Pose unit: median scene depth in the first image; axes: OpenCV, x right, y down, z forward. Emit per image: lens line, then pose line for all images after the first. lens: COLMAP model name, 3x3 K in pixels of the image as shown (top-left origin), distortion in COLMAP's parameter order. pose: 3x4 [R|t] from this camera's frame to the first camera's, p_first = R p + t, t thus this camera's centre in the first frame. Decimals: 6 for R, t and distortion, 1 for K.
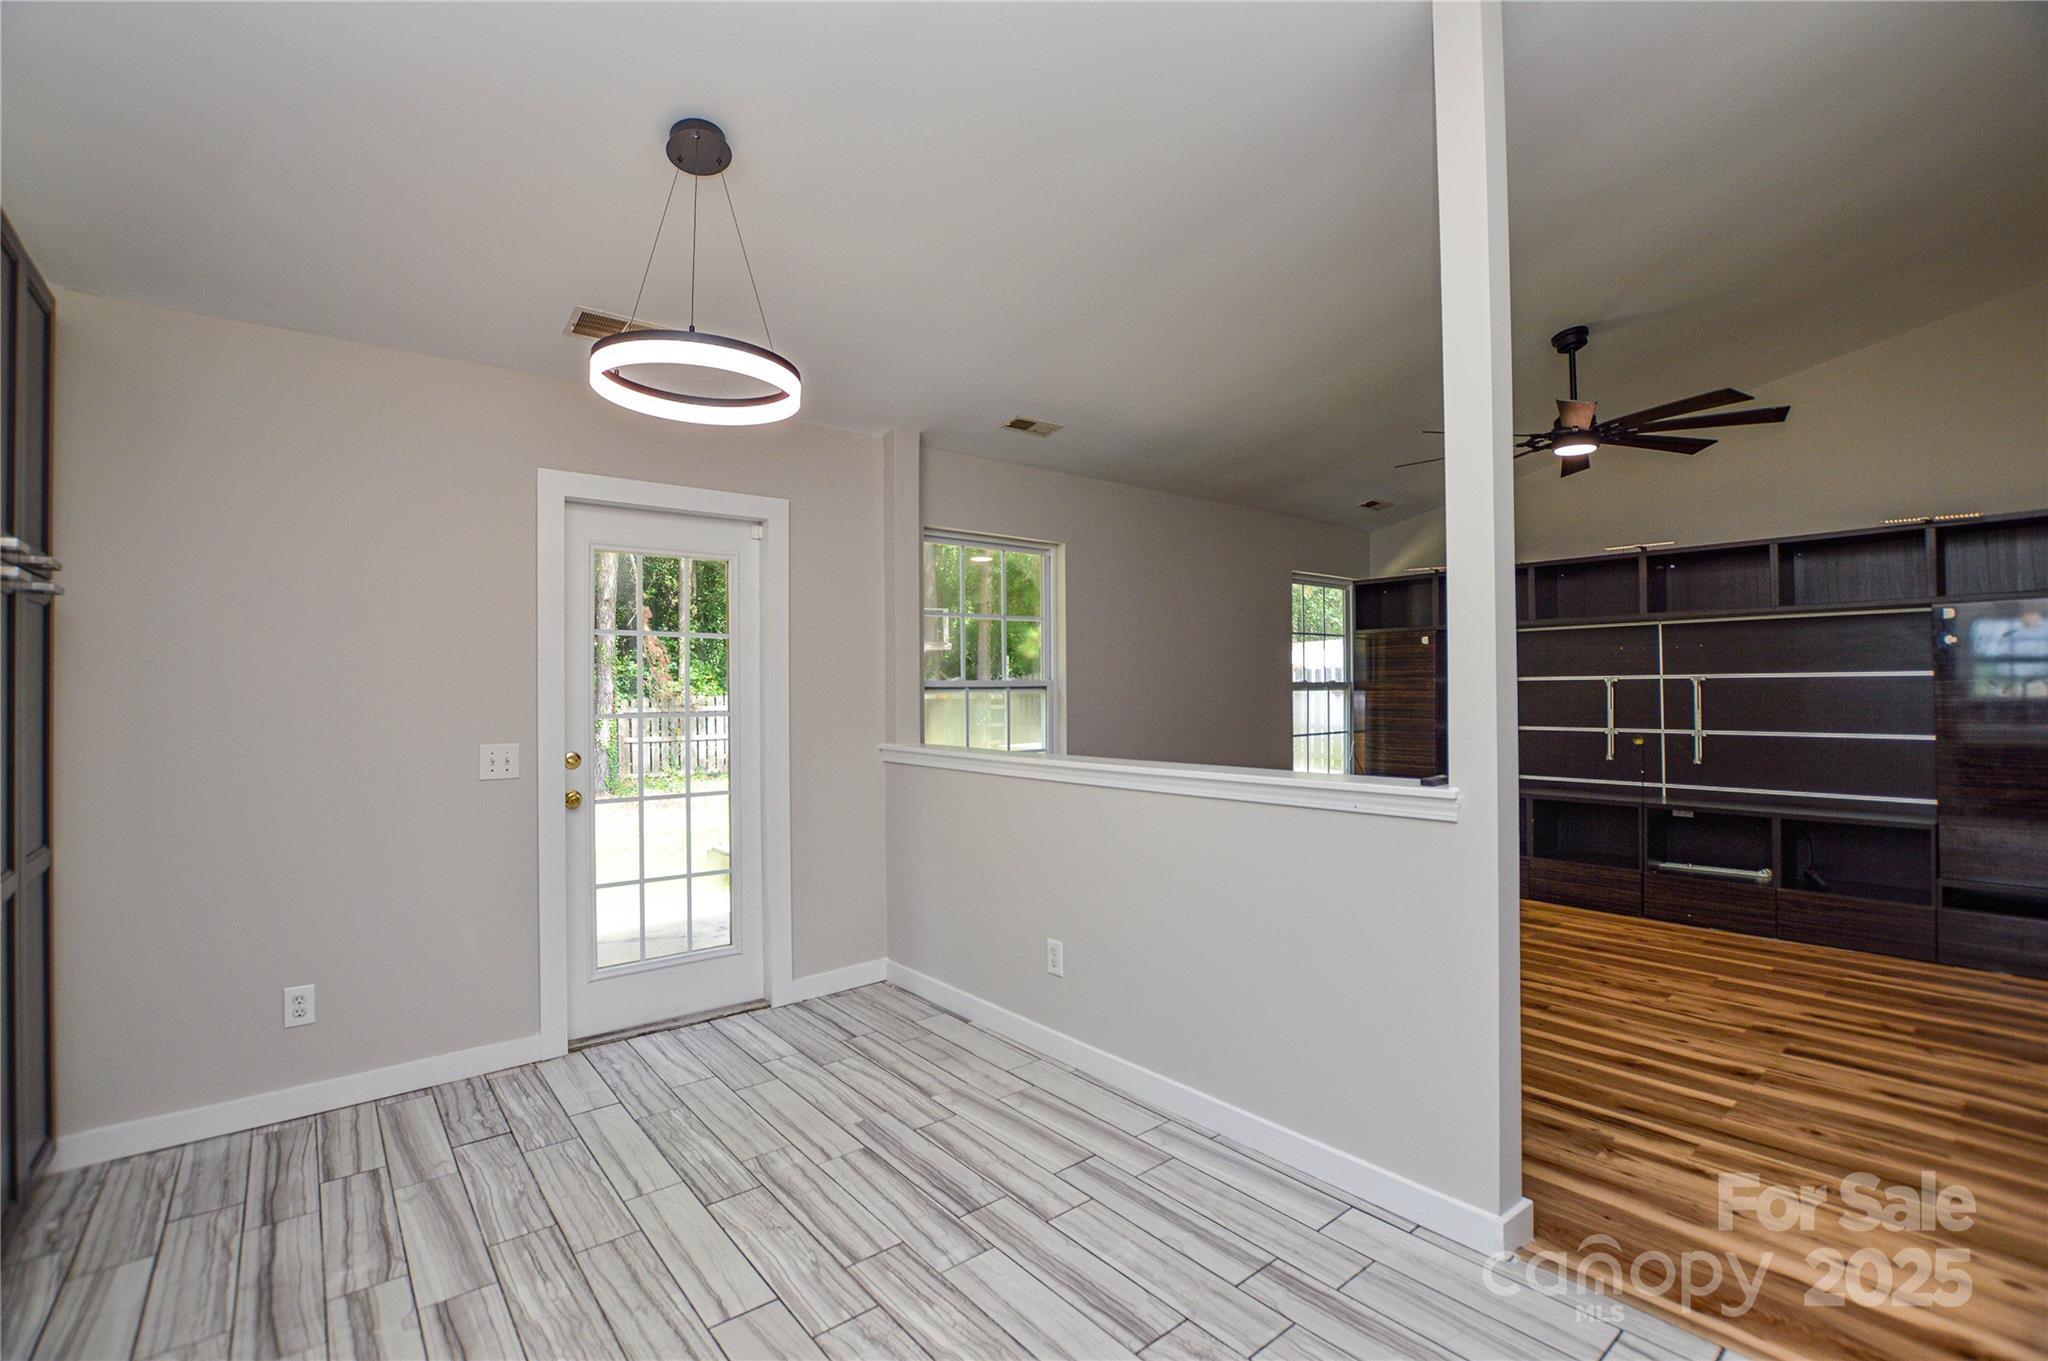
lens RADIAL K [[916.3, 0, 1026.3], [0, 916.3, 665.7], [0, 0, 1]] dist [-0.032043, 0.002817]
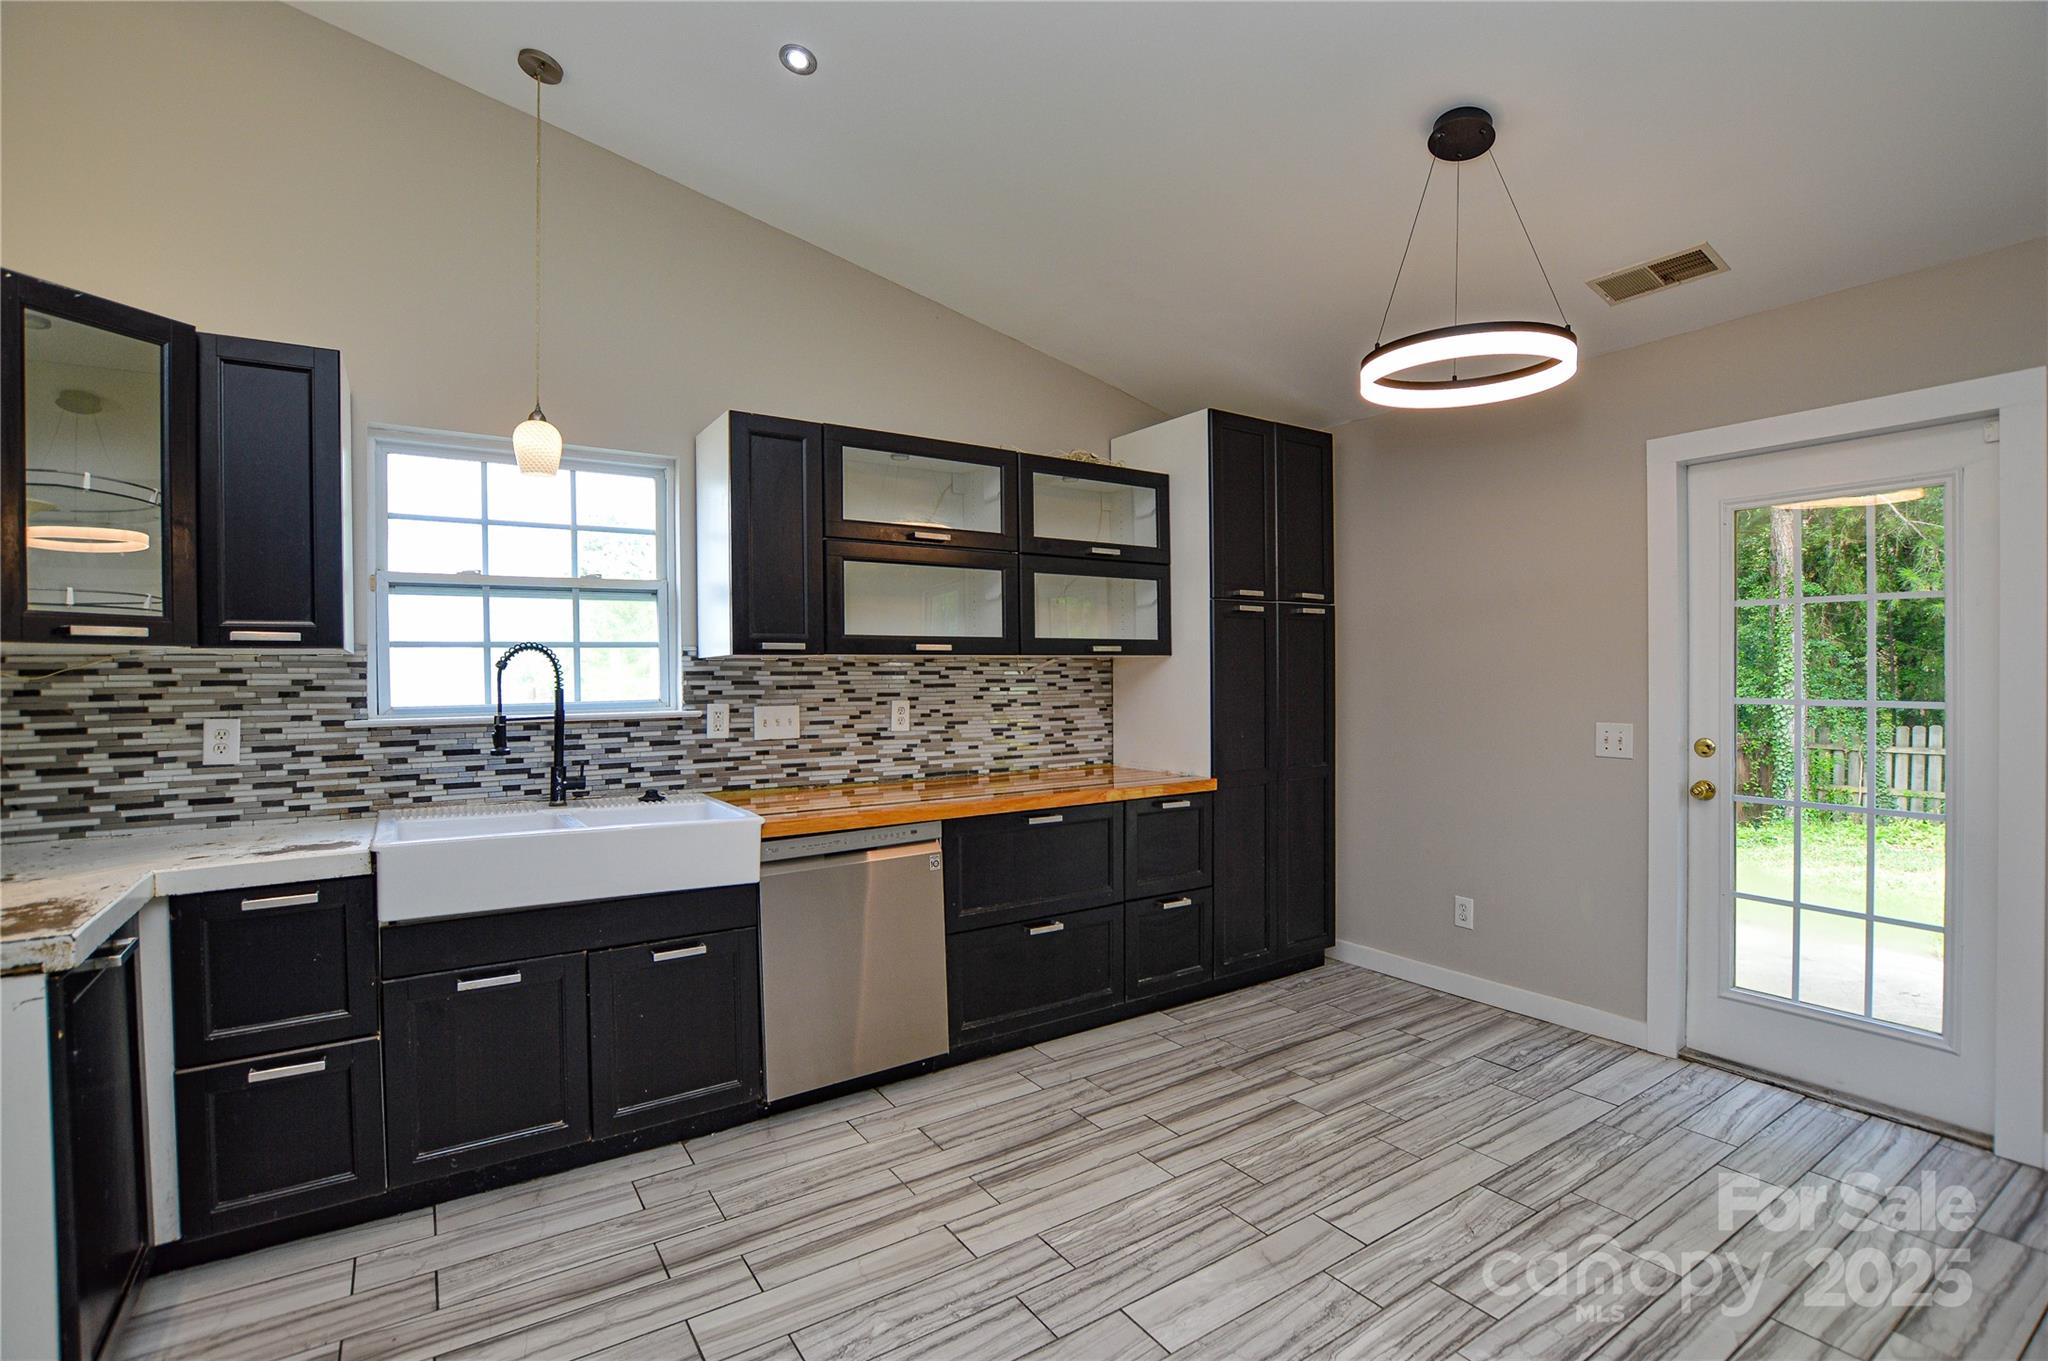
lens RADIAL K [[916.3, 0, 1014.8], [0, 916.3, 678.8], [0, 0, 1]] dist [-0.032043, 0.002817]
pose [[-0.111806, 0.012560, -0.993651, 0.459952], [0.030130, 0.999503, 0.009244, 0.004689], [0.993273, -0.028906, -0.112129, 0.404035]]
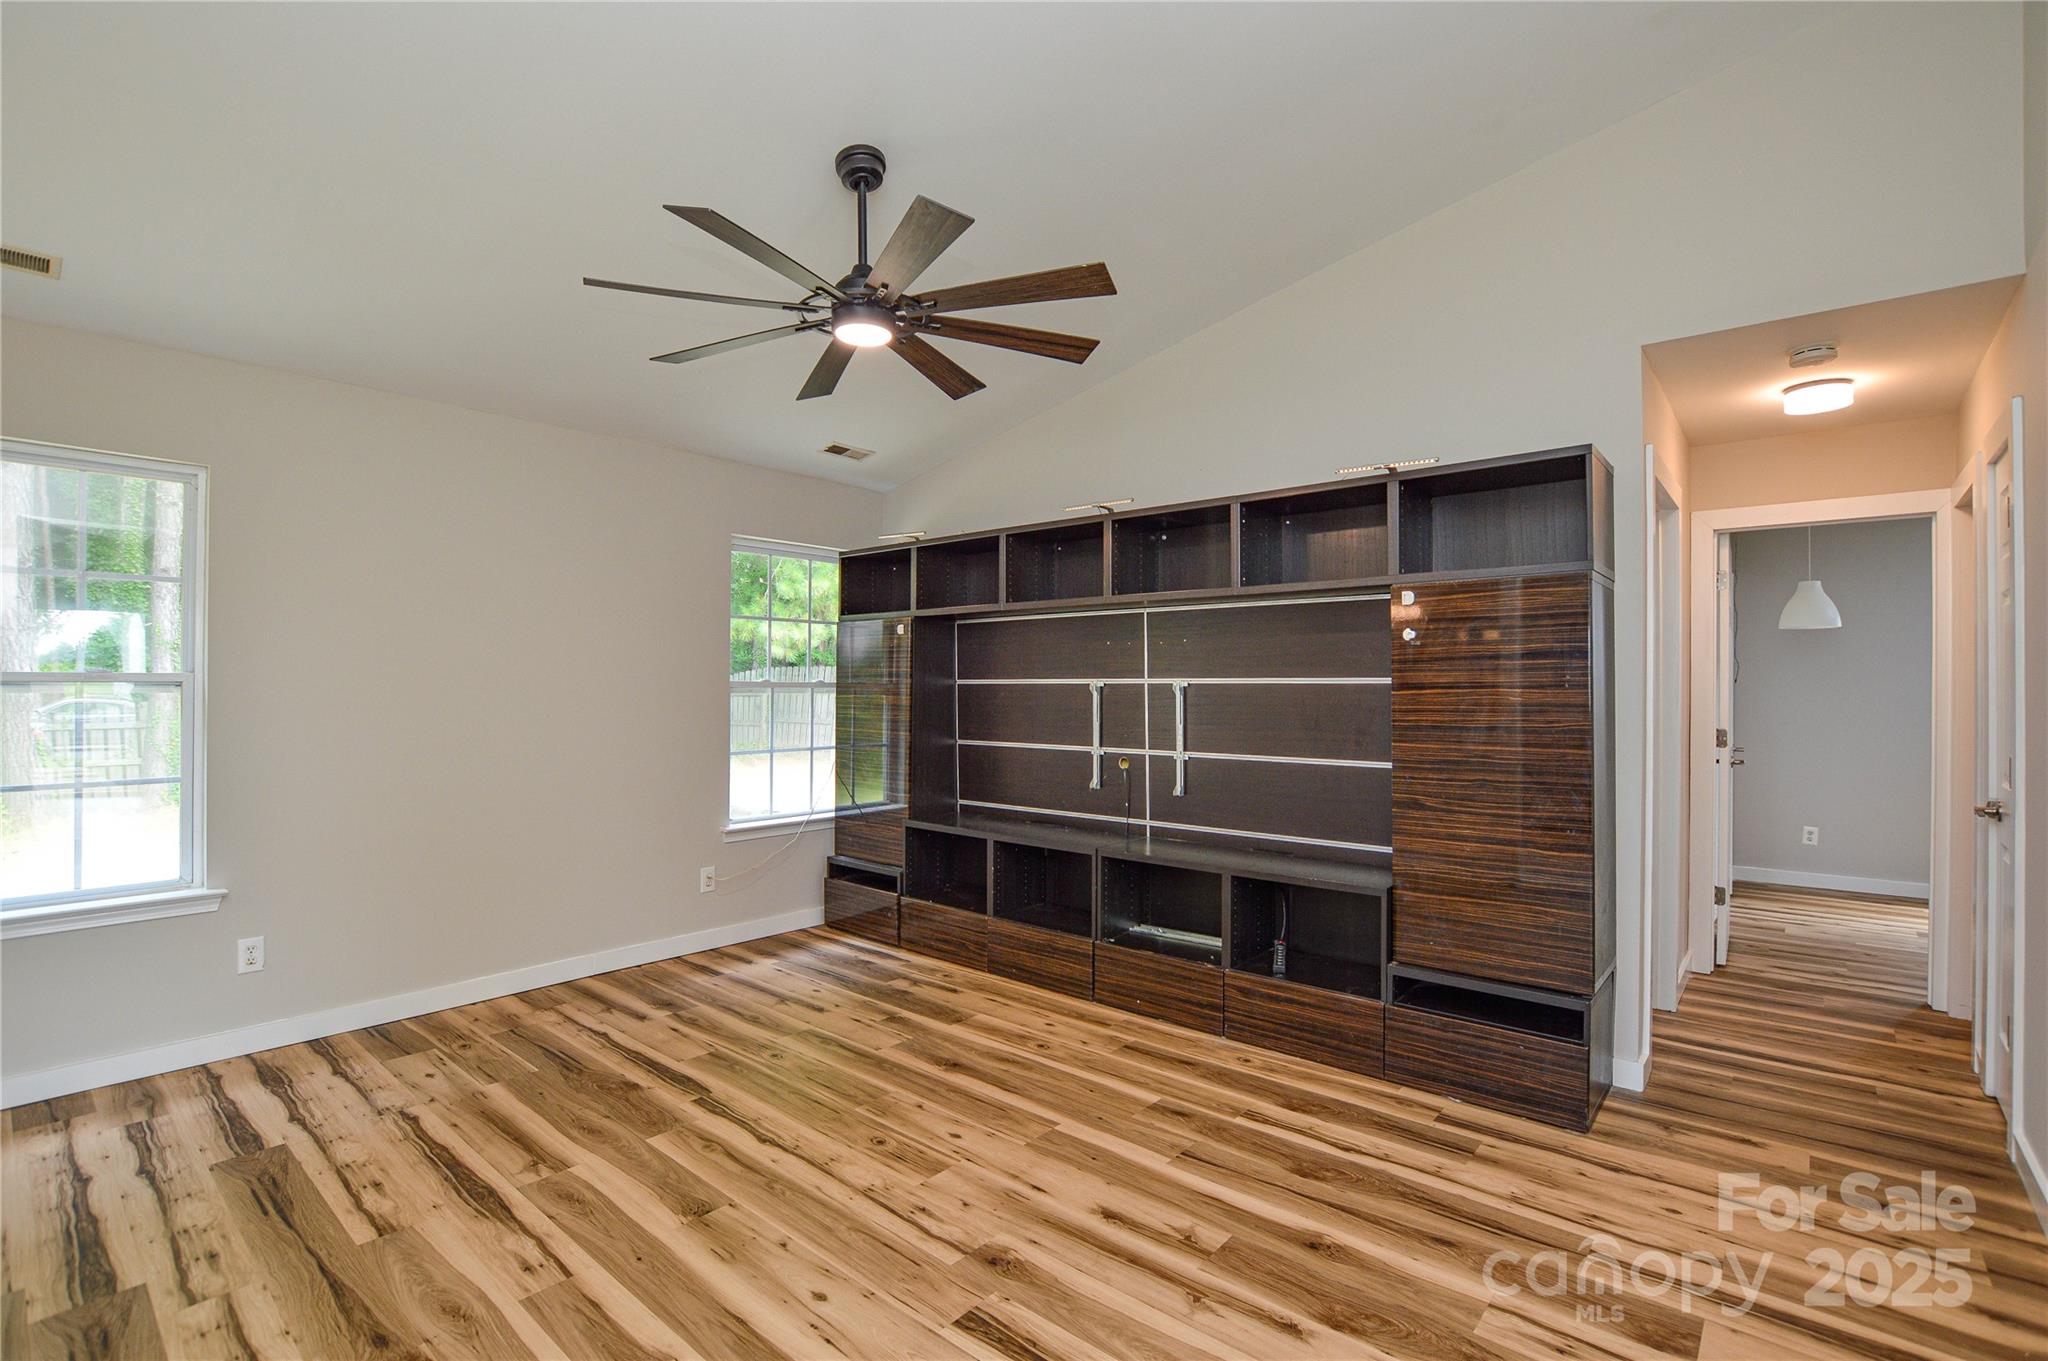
lens RADIAL K [[916.3, 0, 1019.5], [0, 916.3, 671.4], [0, 0, 1]] dist [-0.032043, 0.002817]
pose [[0.986071, 0.015922, 0.165564, 0.709505], [-0.016834, 0.999850, 0.004102, 0.003843], [-0.165474, -0.006832, 0.986191, 0.374253]]
